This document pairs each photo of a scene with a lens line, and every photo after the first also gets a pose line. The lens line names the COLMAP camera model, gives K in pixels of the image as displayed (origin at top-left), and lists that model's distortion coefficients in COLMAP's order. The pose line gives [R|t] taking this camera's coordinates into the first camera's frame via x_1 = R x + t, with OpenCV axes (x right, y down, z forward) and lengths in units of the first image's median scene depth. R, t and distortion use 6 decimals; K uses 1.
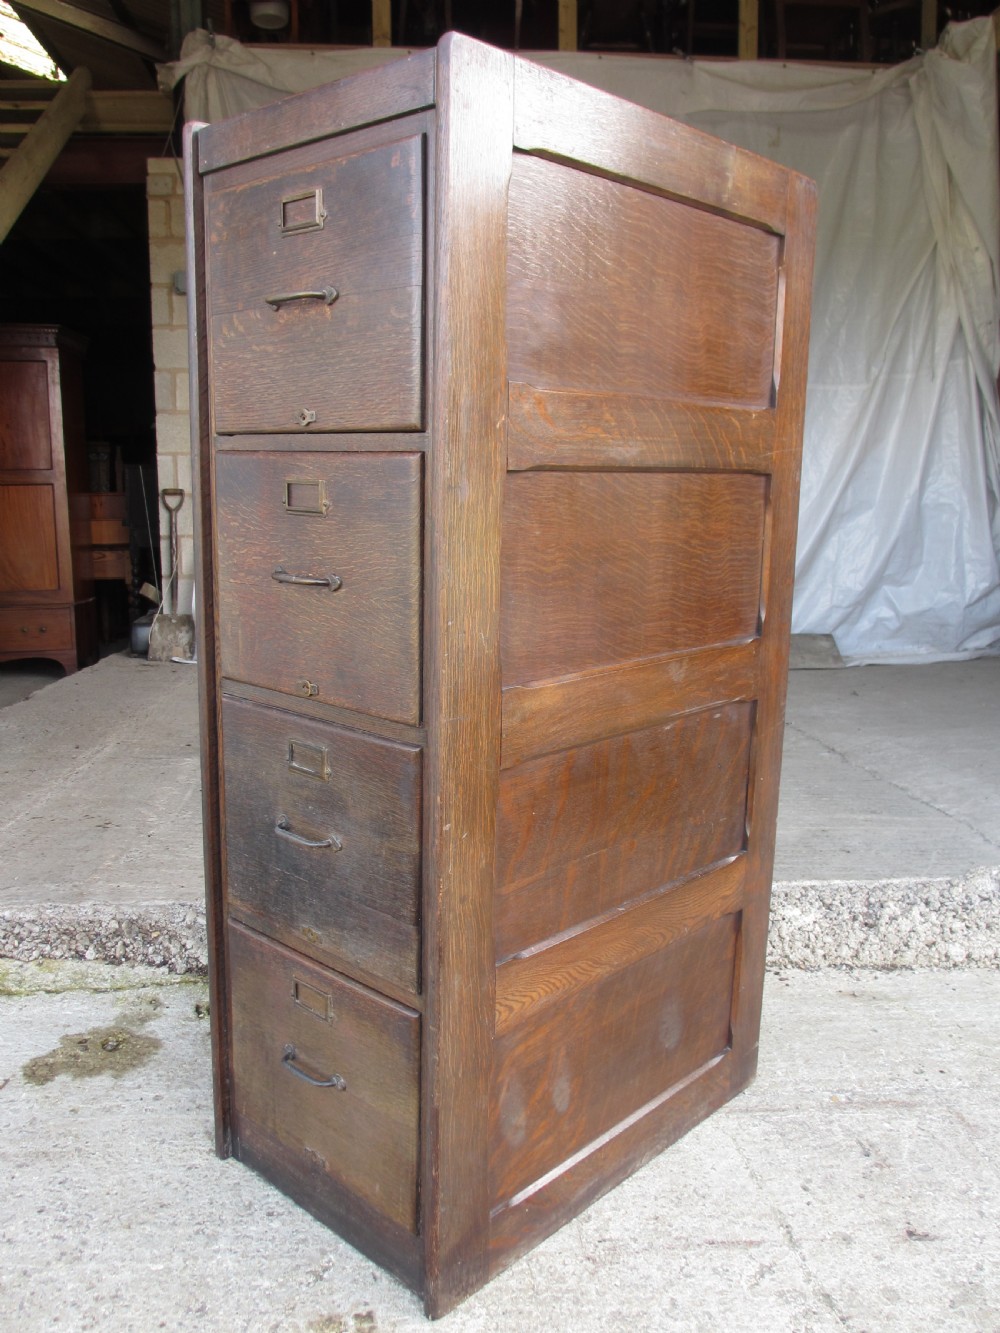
lens RADIAL K [[1112.8, 0, 493.3], [0, 1112.8, 660.4], [0, 0, 1]] dist [-0.037837, 0.001991]
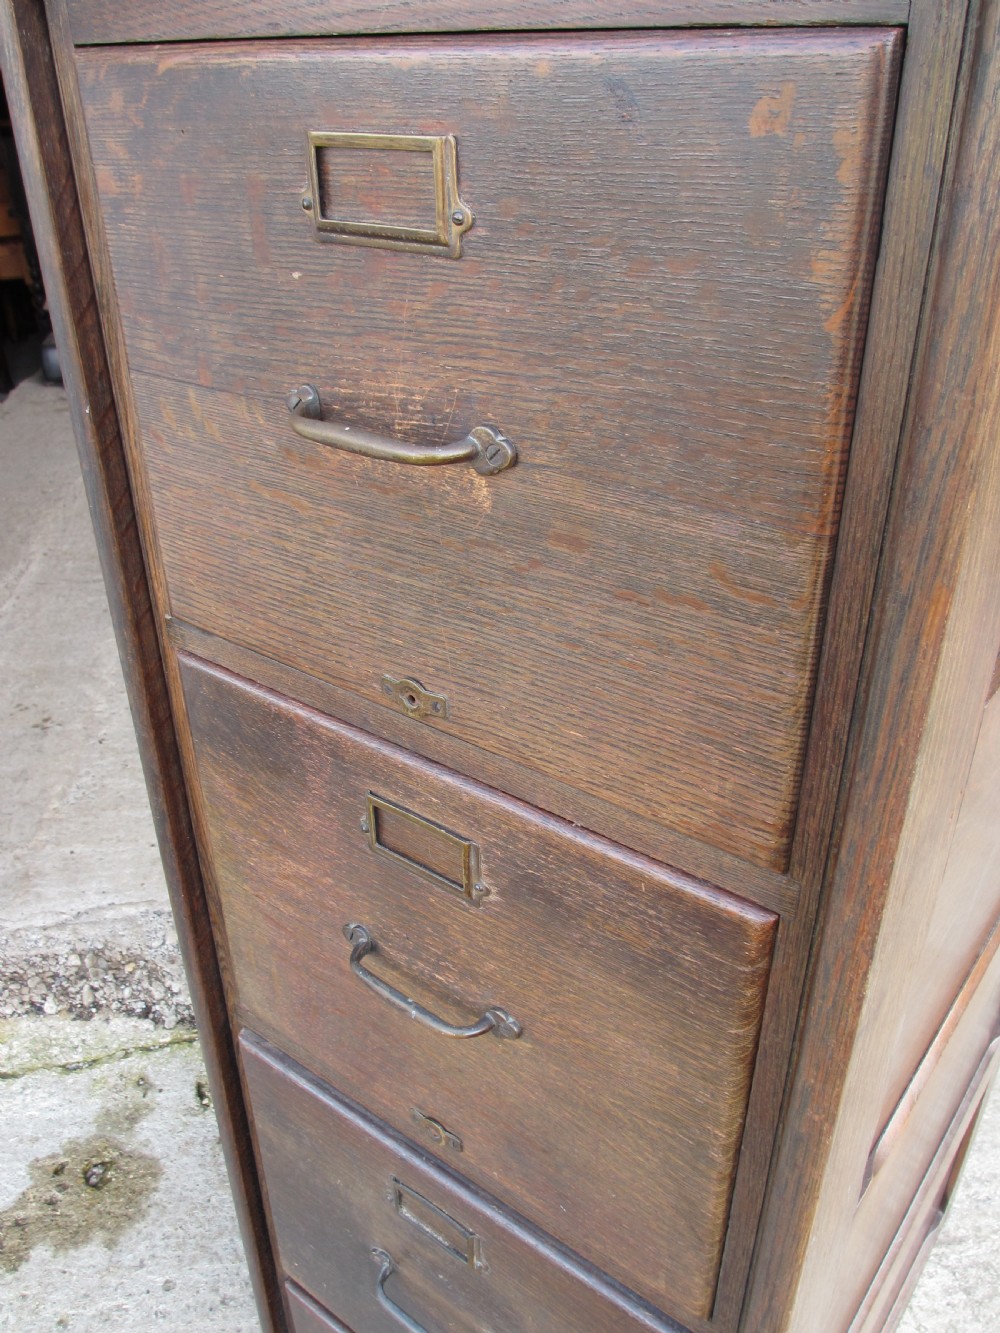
lens RADIAL K [[1113.8, 0, 498.5], [0, 1113.8, 670.2], [0, 0, 1]] dist [-0.039764, 0.004259]
pose [[0.998112, -0.048478, 0.037711, -0.062351], [0.033158, 0.942151, 0.333544, -0.197156], [-0.051699, -0.331664, 0.941980, 0.310080]]
